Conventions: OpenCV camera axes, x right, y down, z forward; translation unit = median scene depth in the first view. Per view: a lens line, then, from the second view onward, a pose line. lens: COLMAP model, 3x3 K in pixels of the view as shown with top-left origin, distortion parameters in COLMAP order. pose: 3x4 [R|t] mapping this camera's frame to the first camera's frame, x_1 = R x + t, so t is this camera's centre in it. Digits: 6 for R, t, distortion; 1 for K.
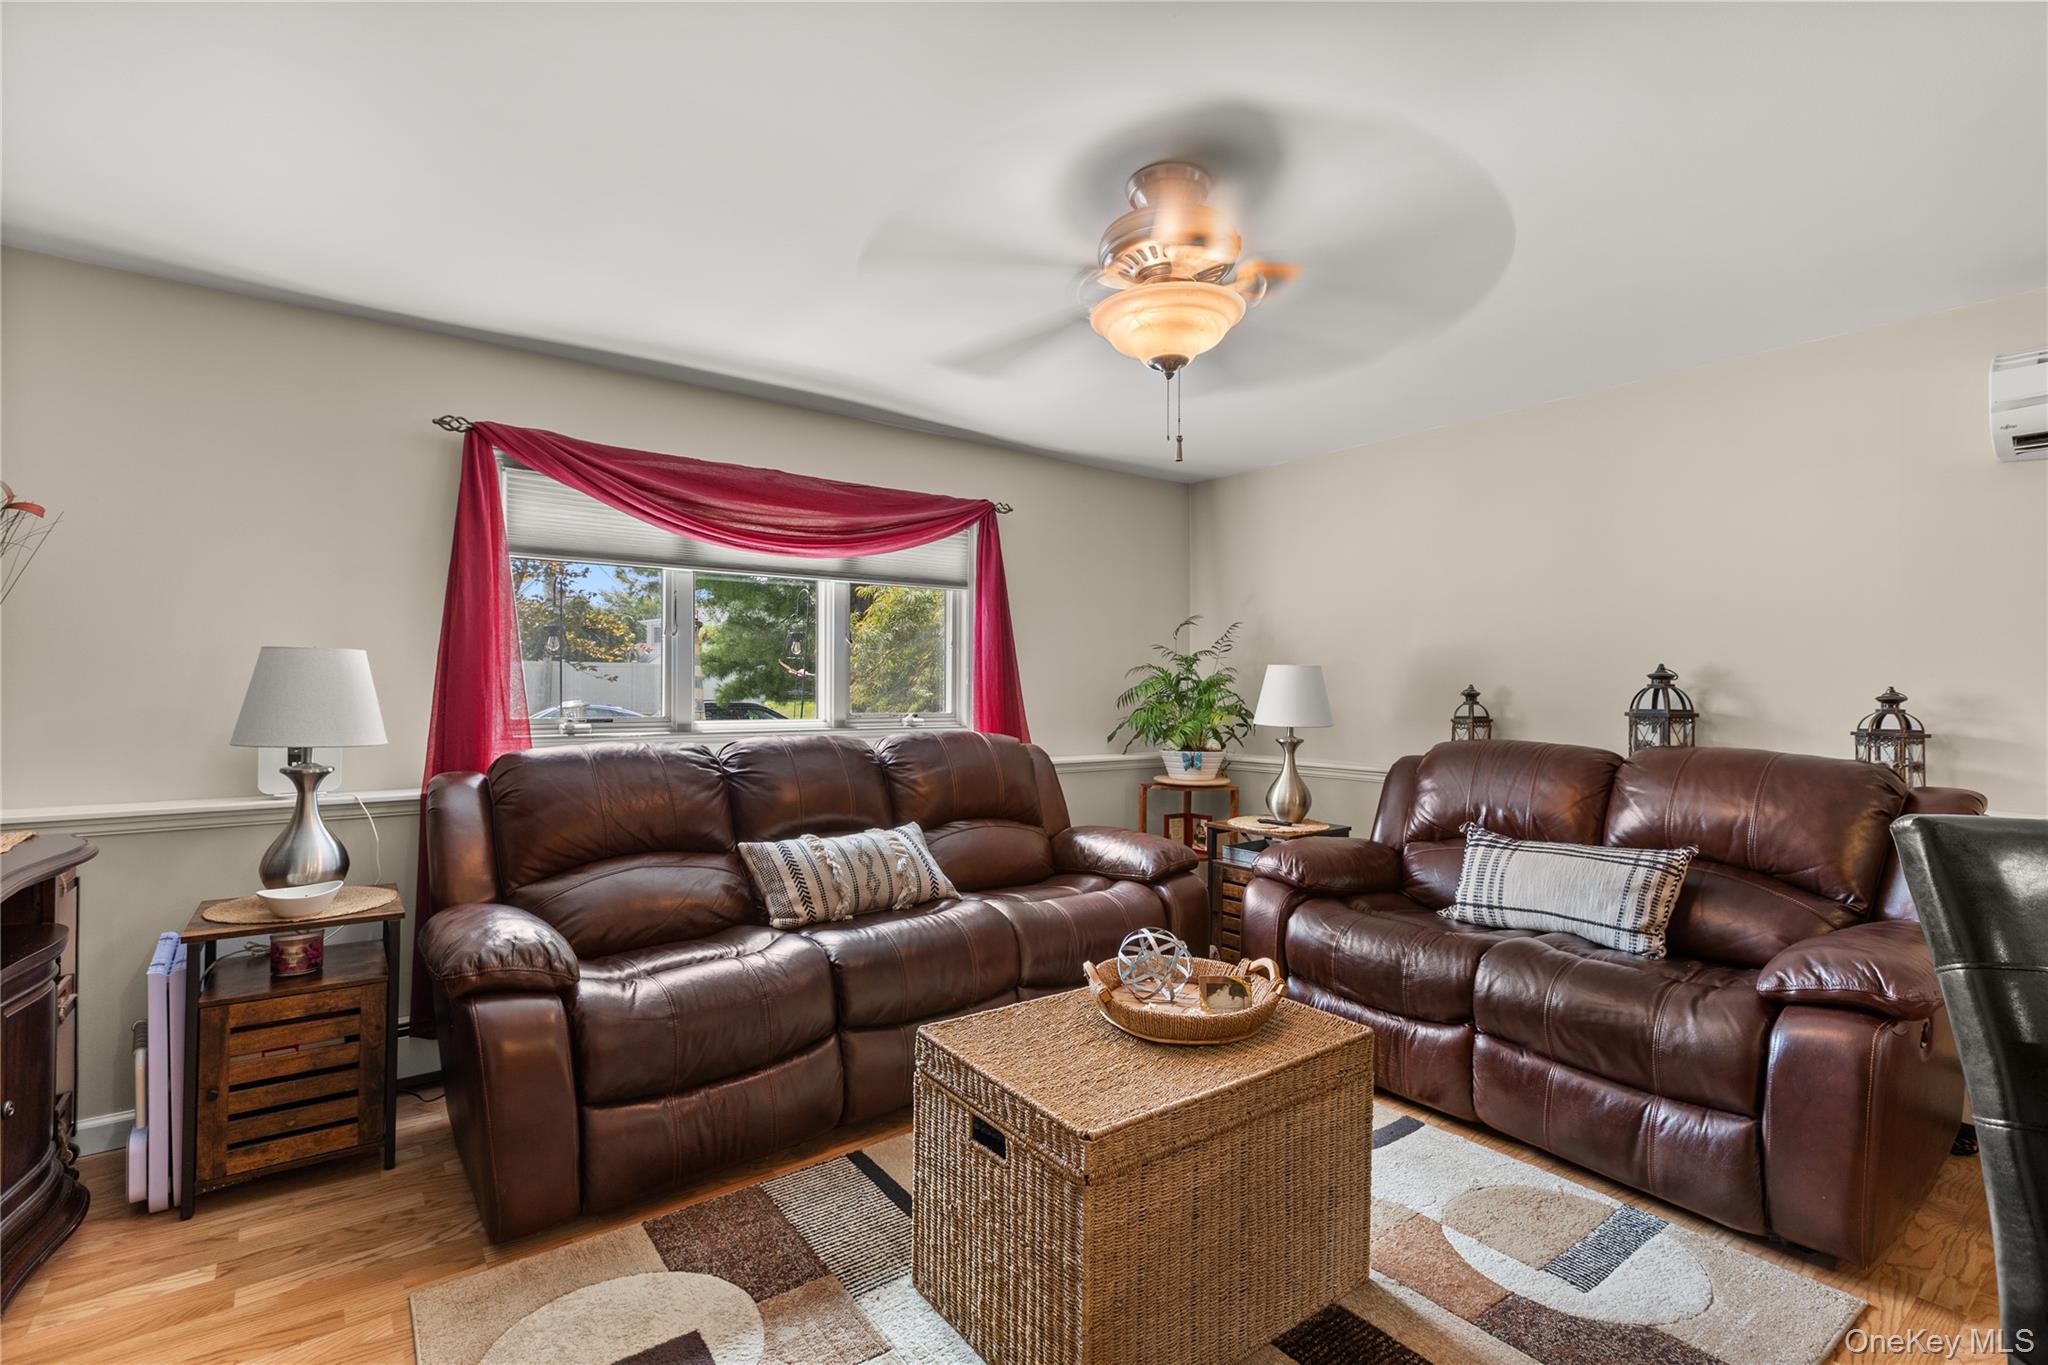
lens RADIAL K [[930.6, 0, 1027.5], [0, 930.6, 680.5], [0, 0, 1]] dist [0.004920, -0.002099]
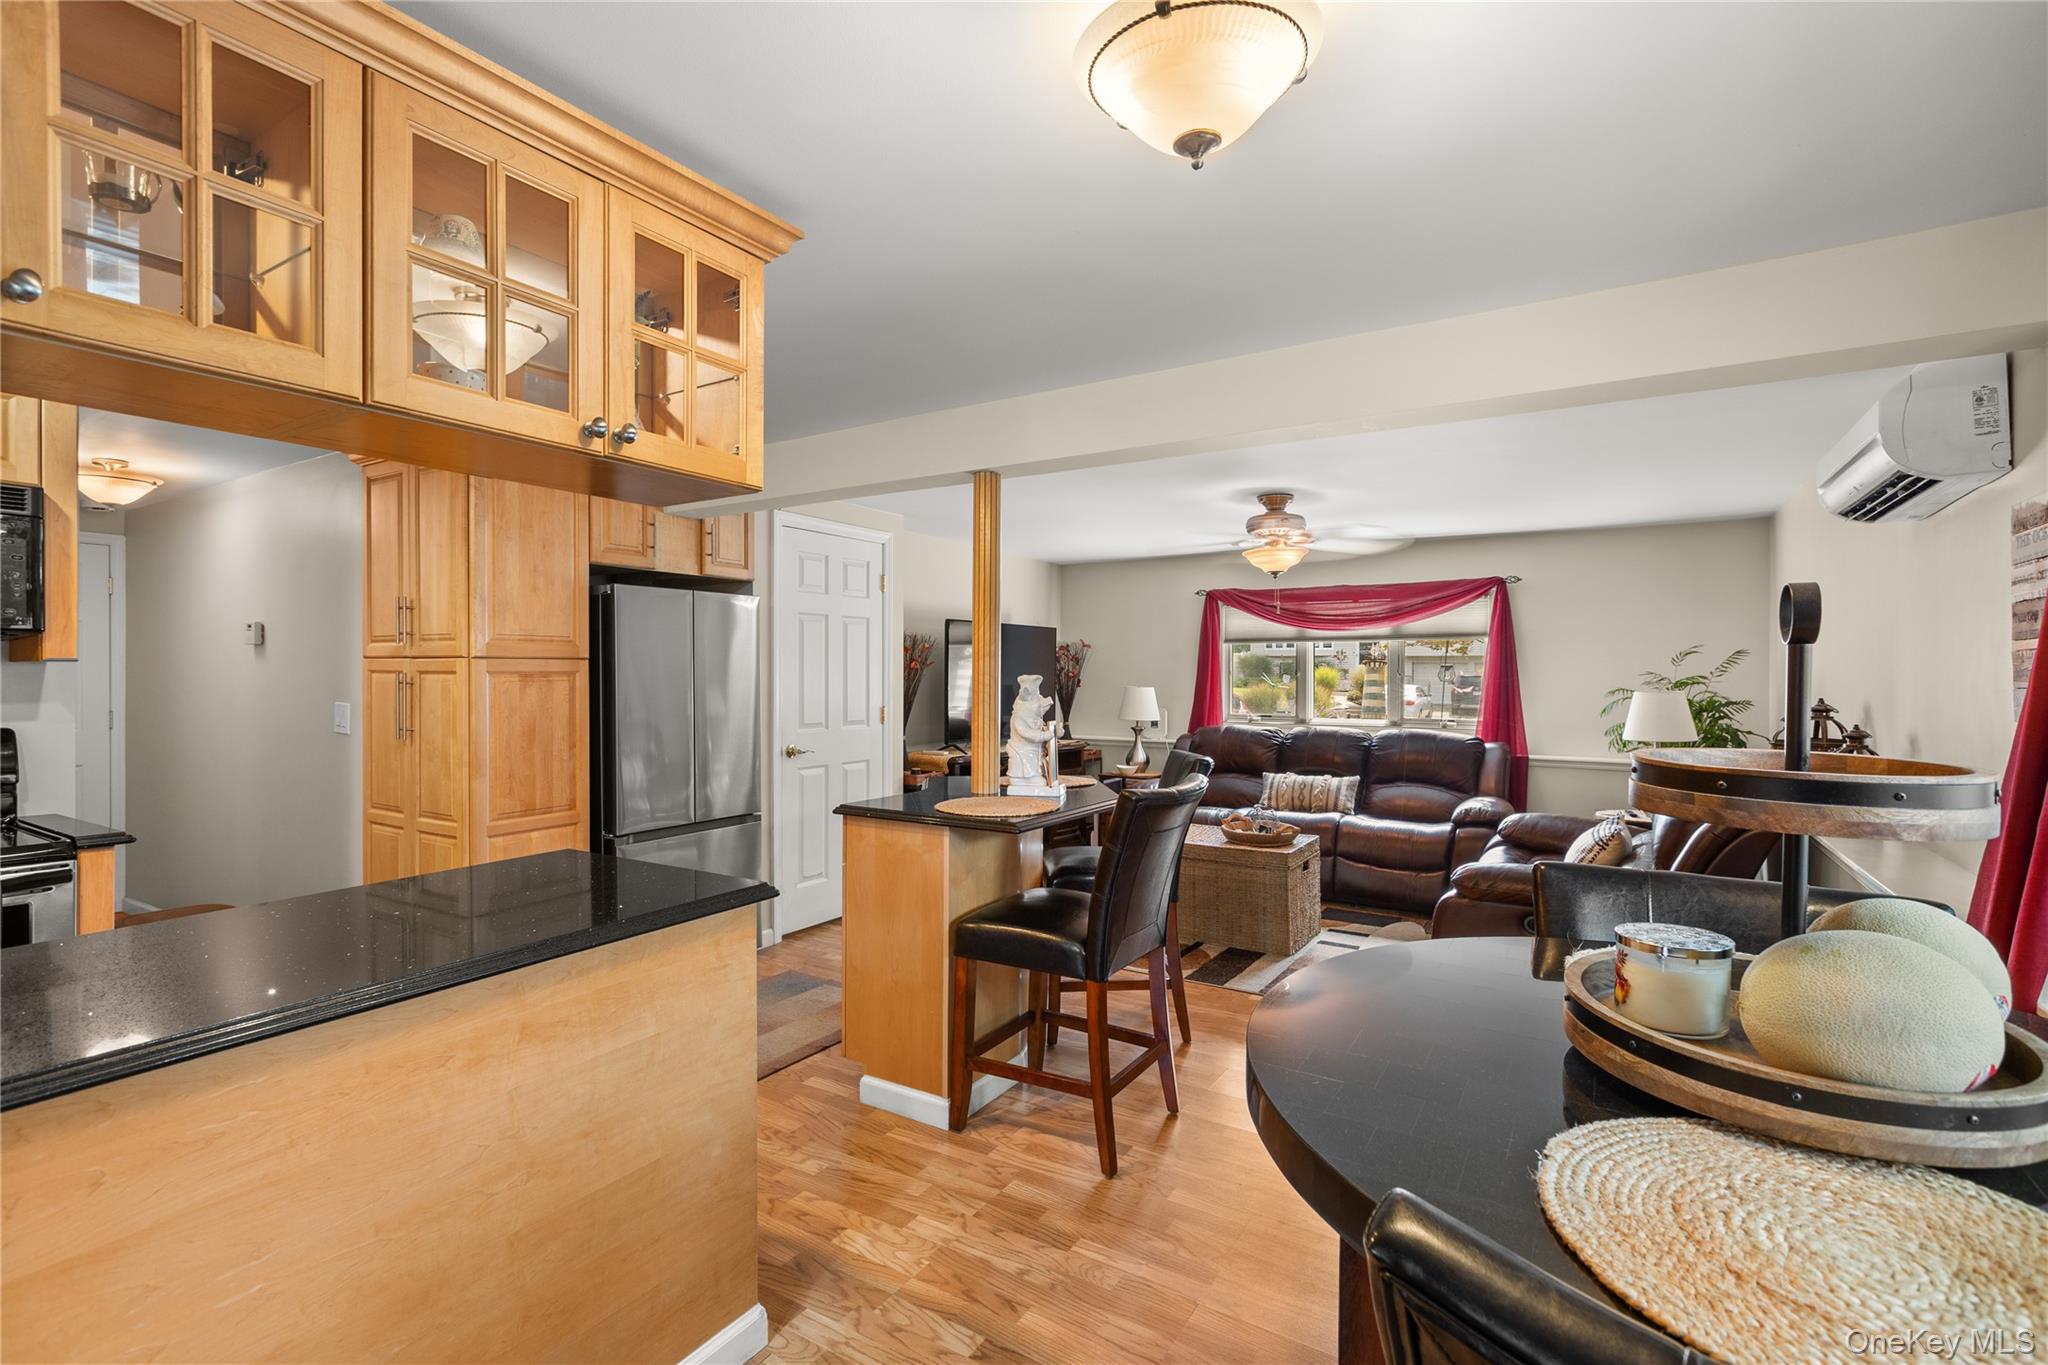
lens RADIAL K [[930.6, 0, 1025.6], [0, 930.6, 681.2], [0, 0, 1]] dist [0.004920, -0.002099]
pose [[0.374996, 0.000153, -0.927026, 1.372271], [0.008513, 0.999957, 0.003609, -0.051138], [0.926987, -0.009245, 0.374979, -0.328049]]
